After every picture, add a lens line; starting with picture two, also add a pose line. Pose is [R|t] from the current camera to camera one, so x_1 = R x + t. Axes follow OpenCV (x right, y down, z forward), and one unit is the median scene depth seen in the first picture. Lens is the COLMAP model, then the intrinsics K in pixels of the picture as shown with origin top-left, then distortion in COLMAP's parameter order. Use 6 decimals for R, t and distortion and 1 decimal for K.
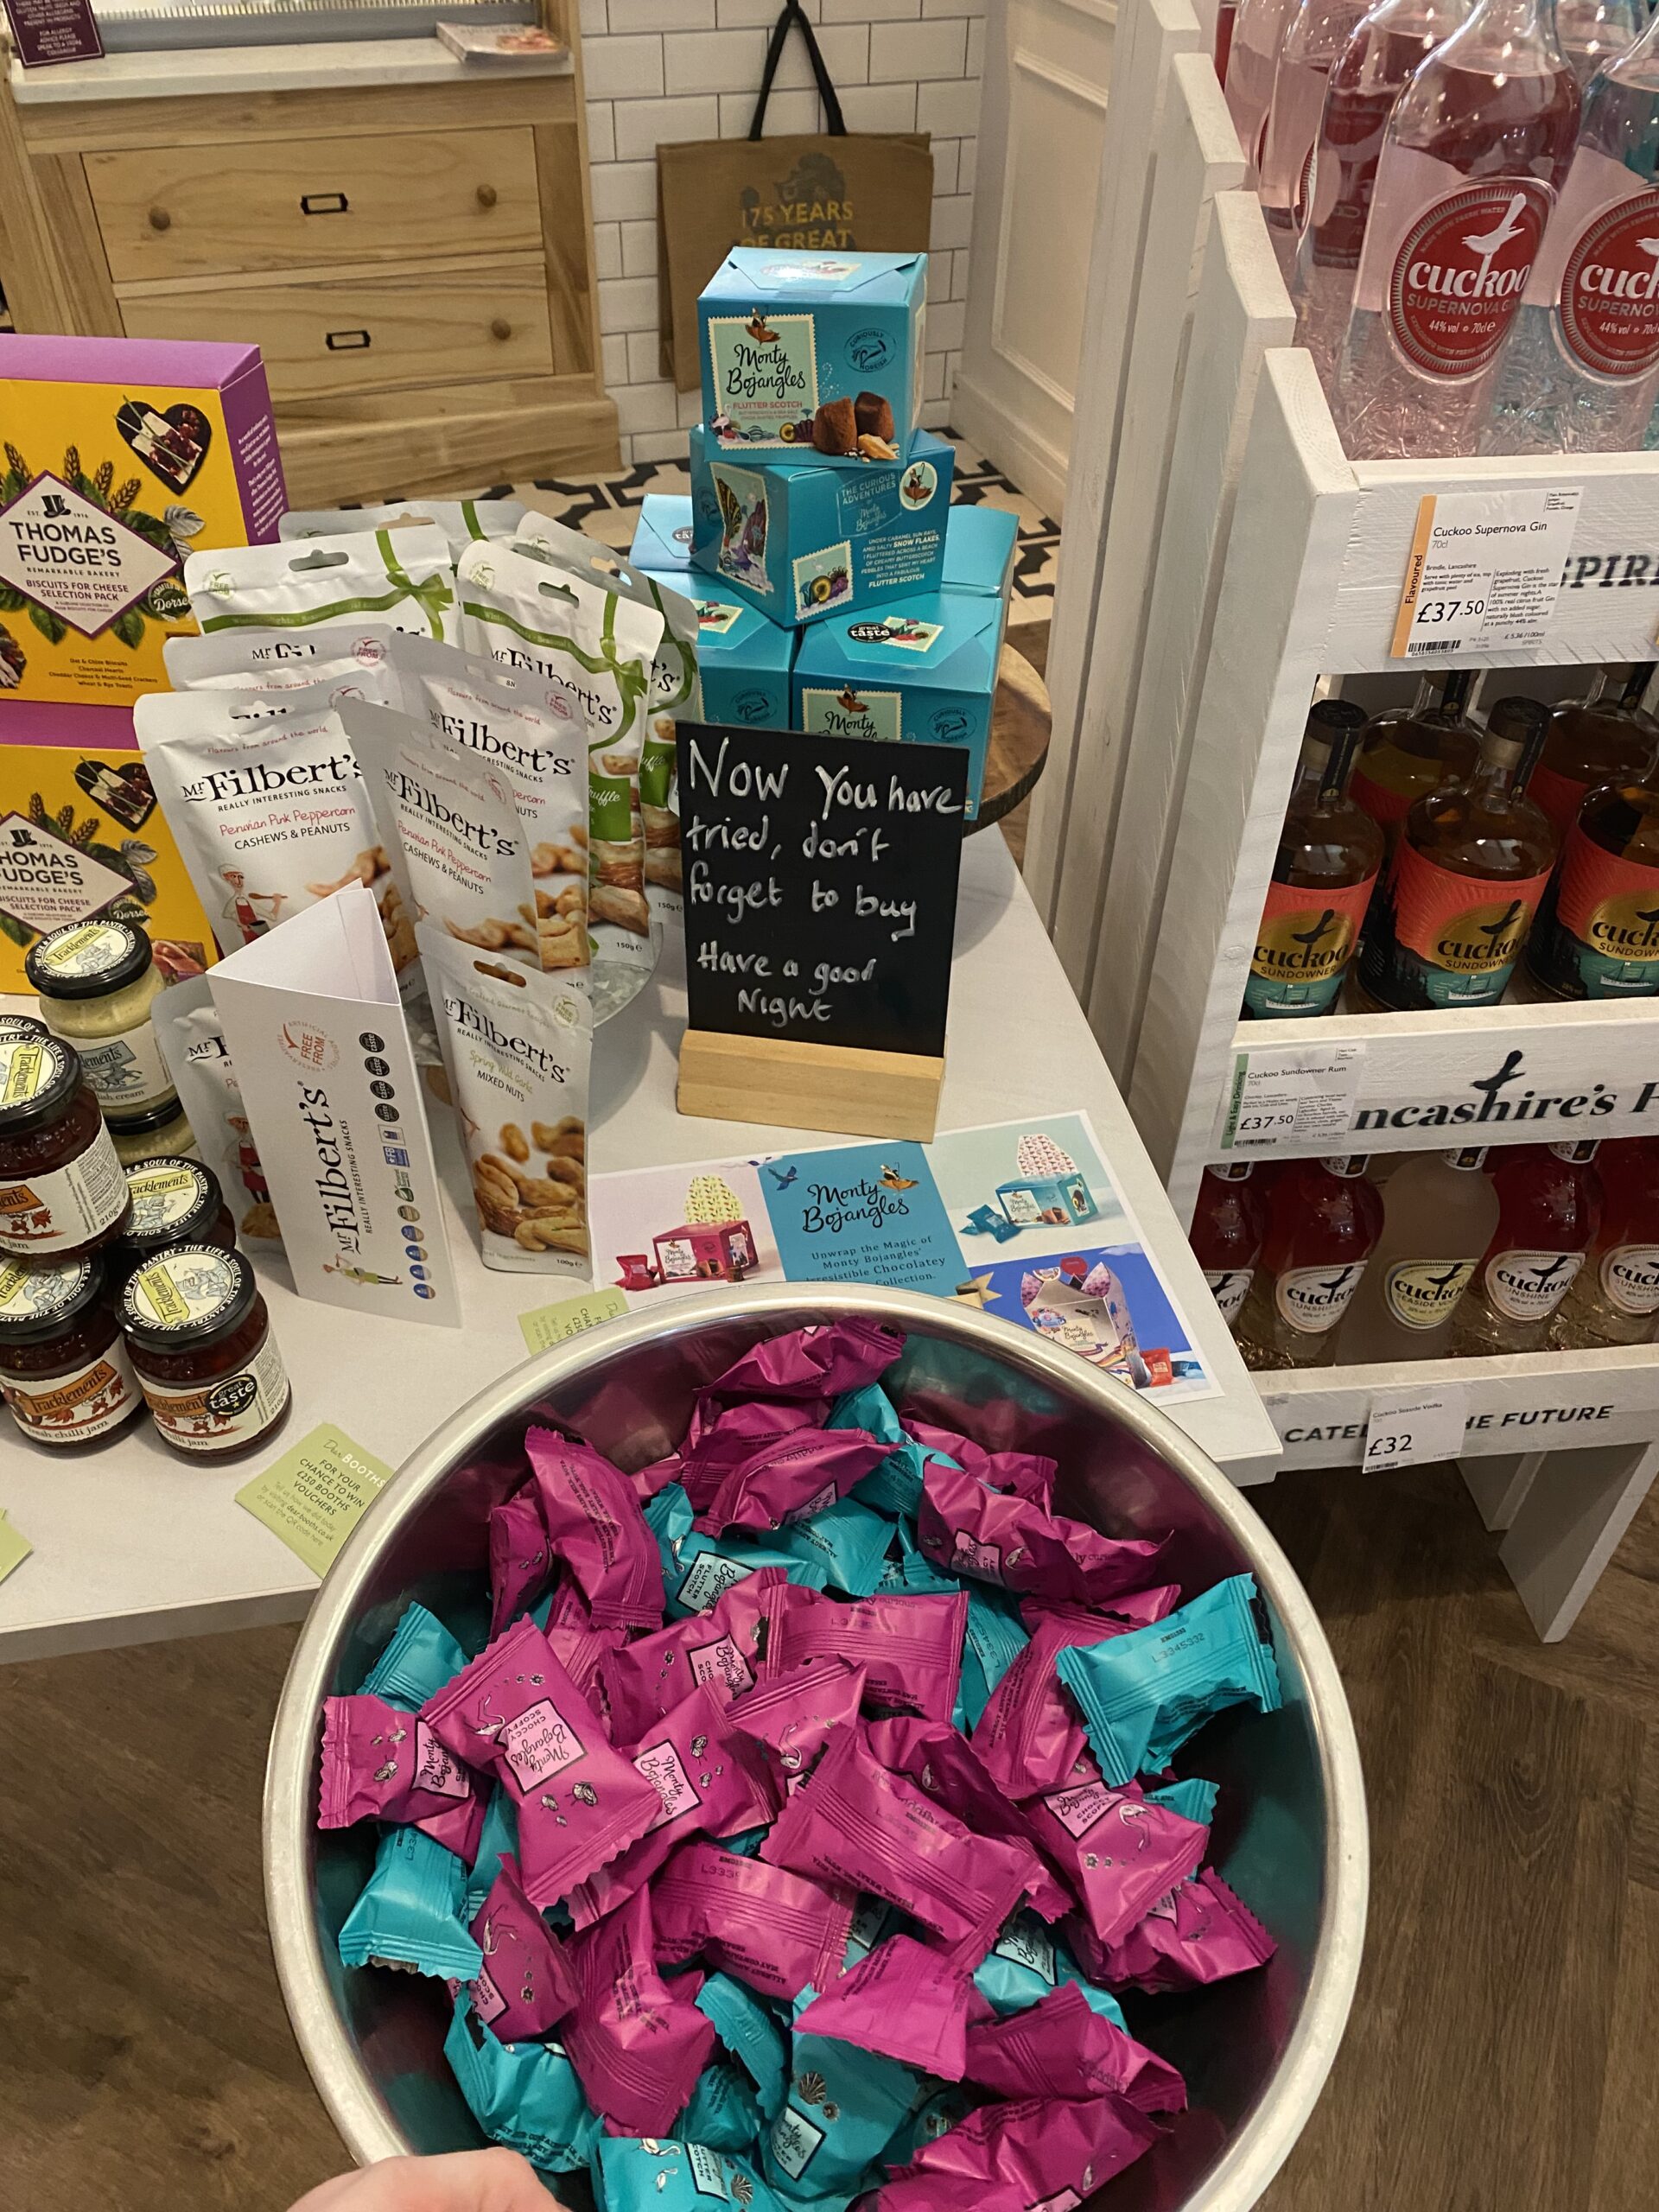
lens RADIAL K [[1655.6, 0, 832.3], [0, 1655.6, 1127.0], [0, 0, 1]] dist [0.082632, -0.060602]
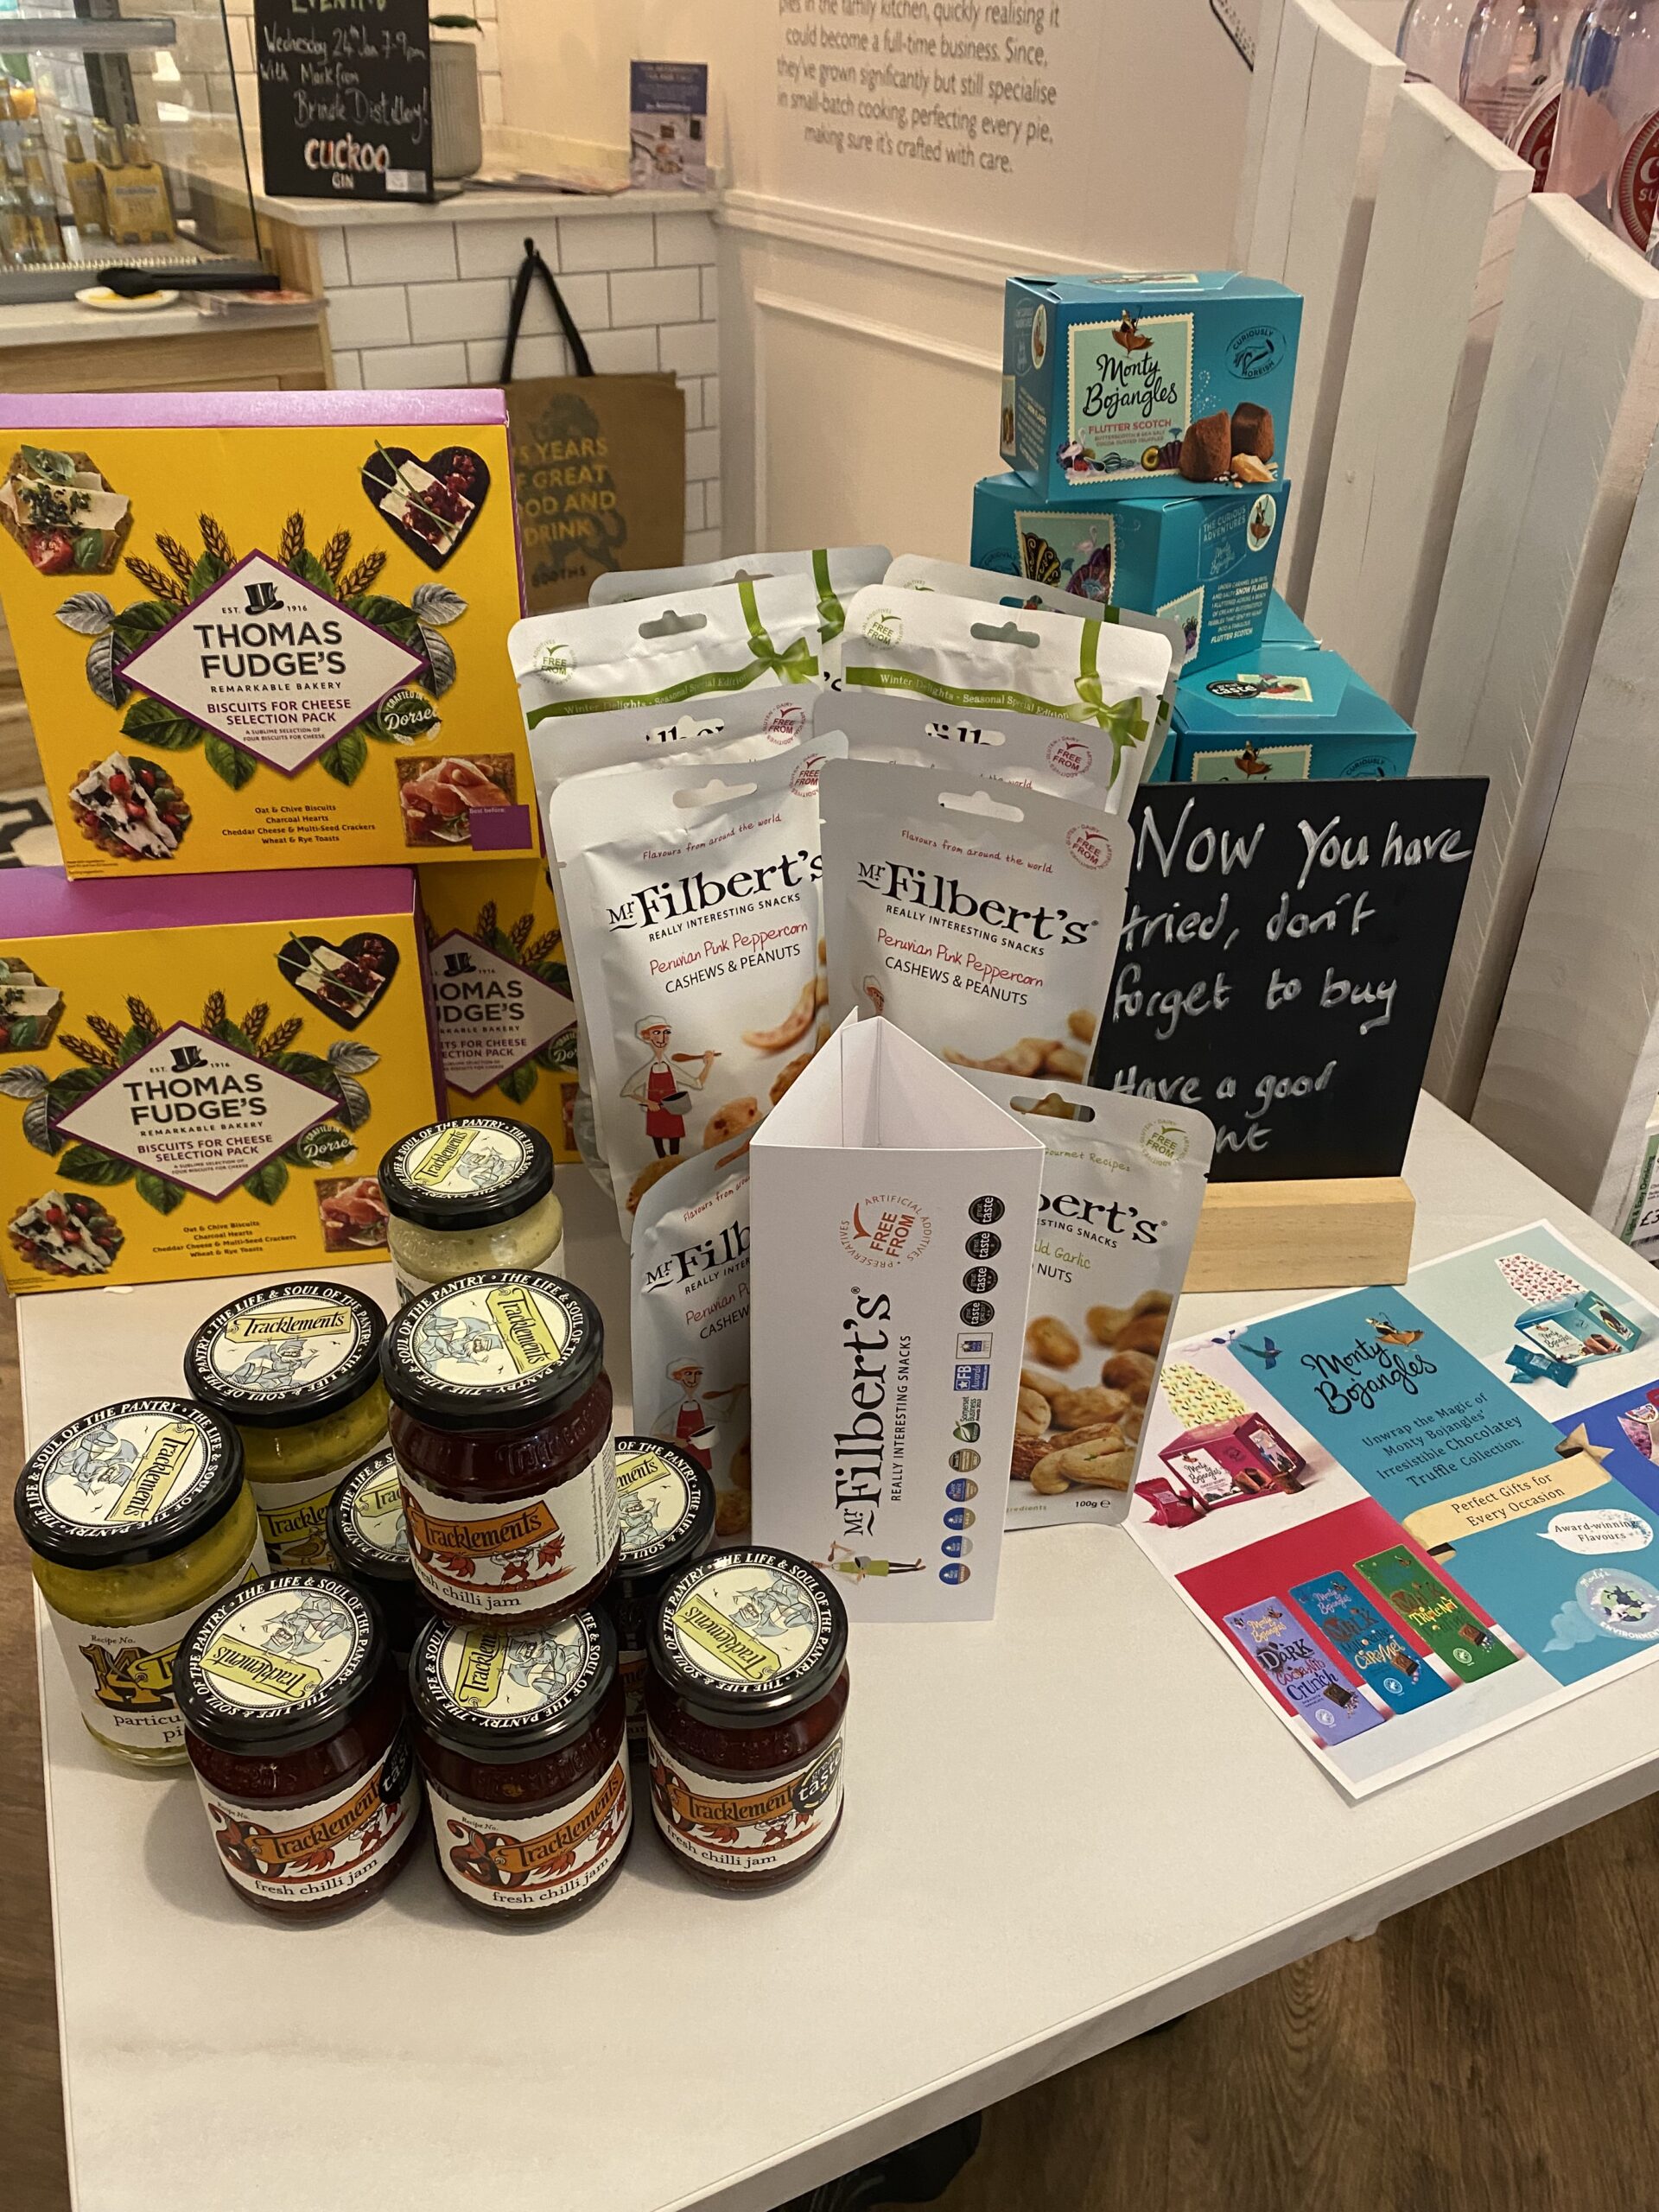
lens RADIAL K [[1655.6, 0, 850.4], [0, 1655.6, 1121.5], [0, 0, 1]] dist [0.082632, -0.060602]
pose [[0.966594, -0.131141, 0.220225, -0.412788], [0.162670, 0.977854, -0.131678, -0.003928], [-0.198079, 0.163103, 0.966520, 0.281323]]
